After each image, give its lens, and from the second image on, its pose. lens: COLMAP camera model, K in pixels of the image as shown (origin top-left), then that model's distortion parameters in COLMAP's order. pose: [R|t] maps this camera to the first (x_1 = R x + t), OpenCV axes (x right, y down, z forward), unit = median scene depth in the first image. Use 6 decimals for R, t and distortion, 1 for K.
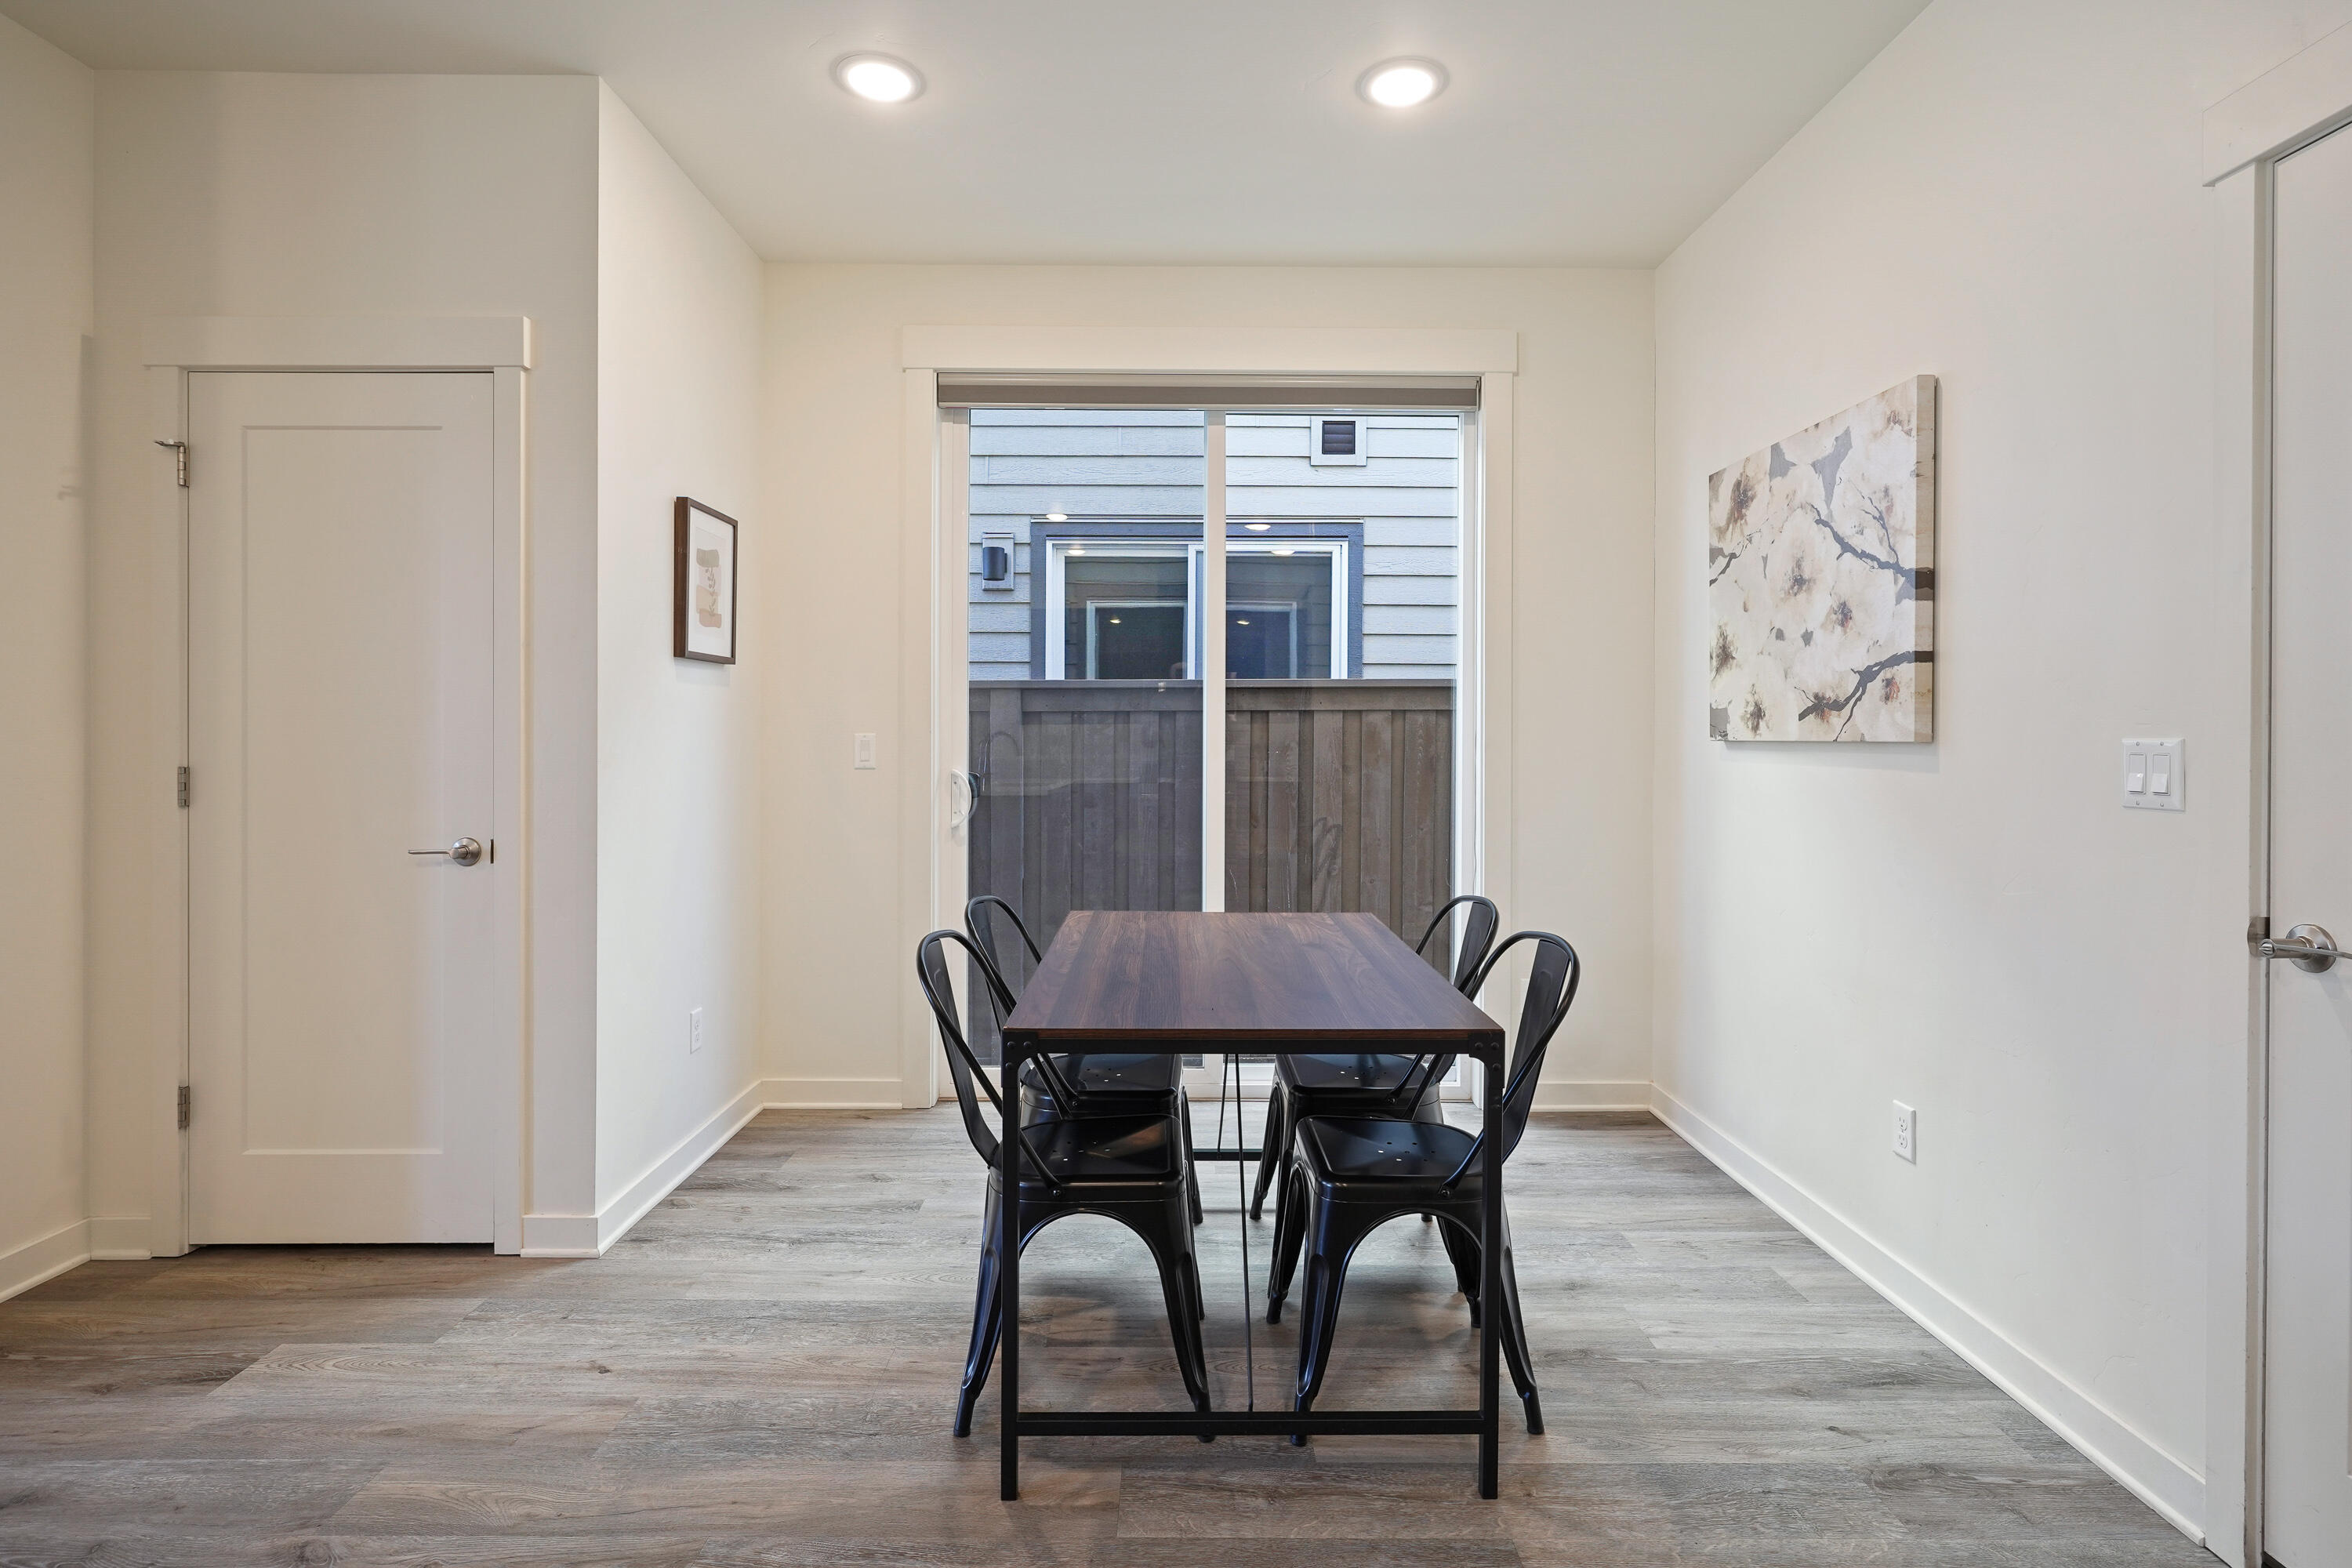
lens RADIAL K [[1151.9, 0, 1186.3], [0, 1151.9, 746.9], [0, 0, 1]] dist [-0.016270, 0.010188]
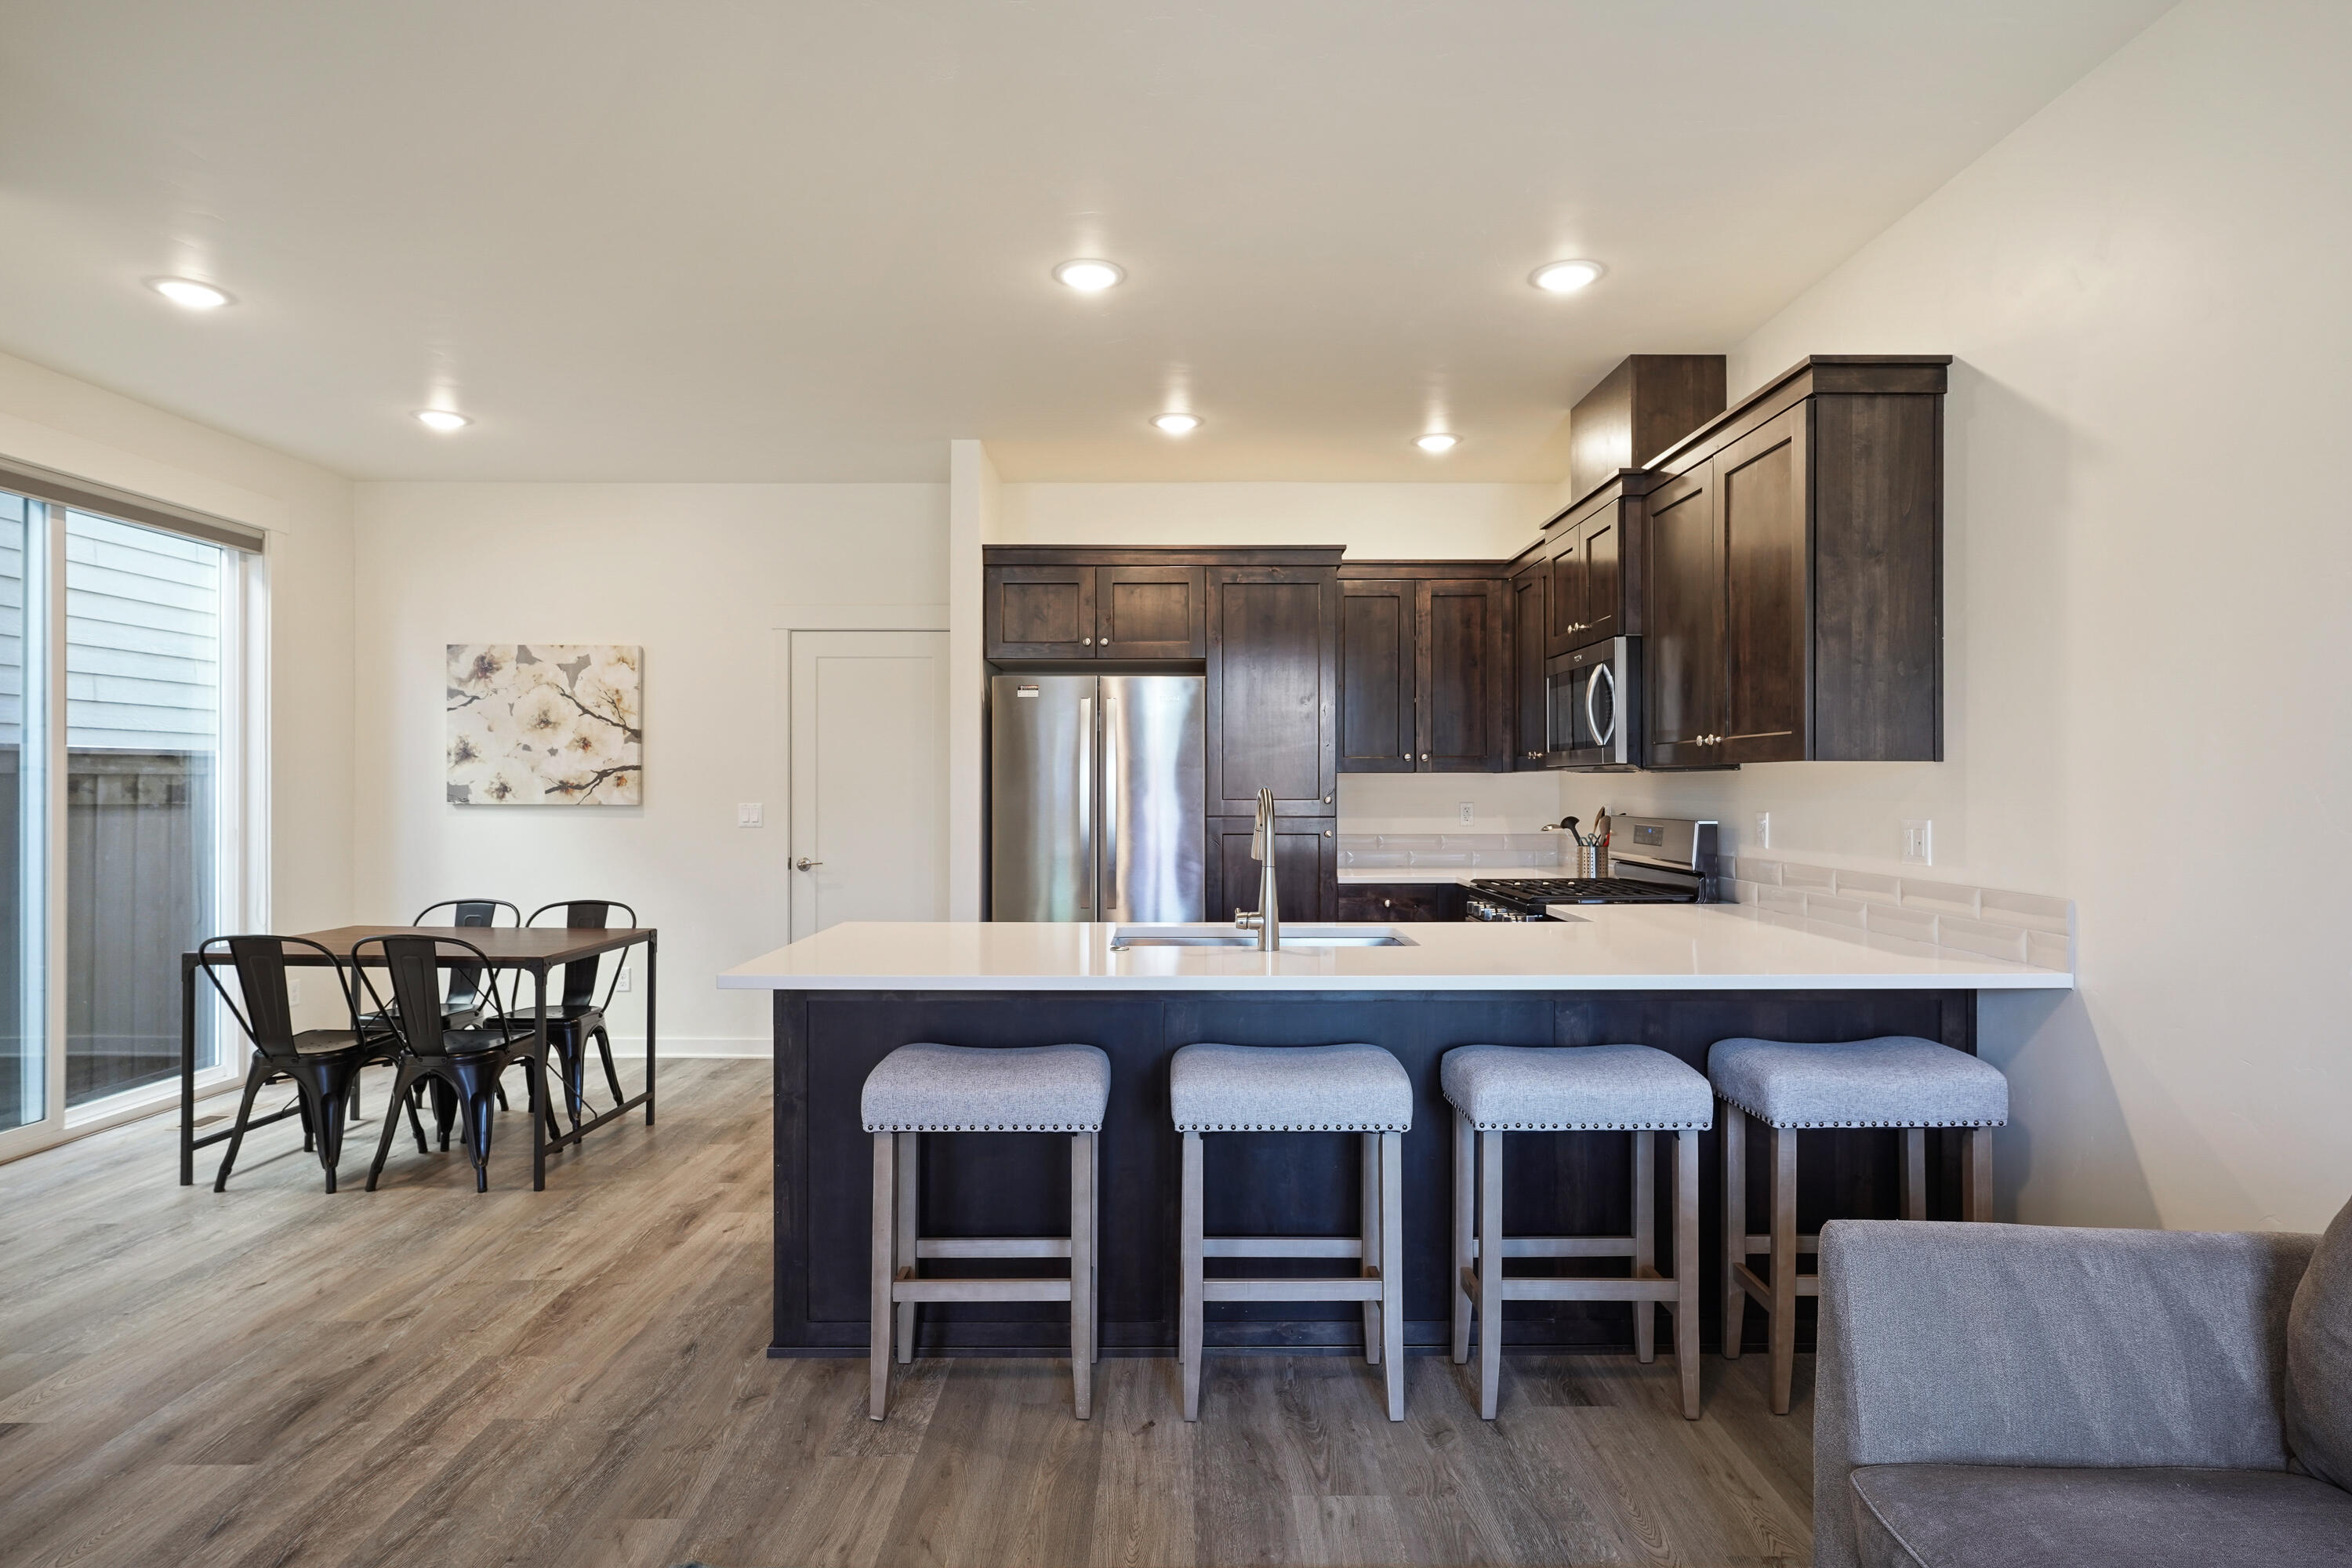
lens RADIAL K [[1213.9, 0, 1174.7], [0, 1213.9, 783.0], [0, 0, 1]] dist [-0.014511, 0.007337]
pose [[0.016240, -0.003642, 0.999861, -1.565777], [0.004019, 0.999986, 0.003577, -0.046785], [-0.999860, 0.003961, 0.016255, -0.099754]]
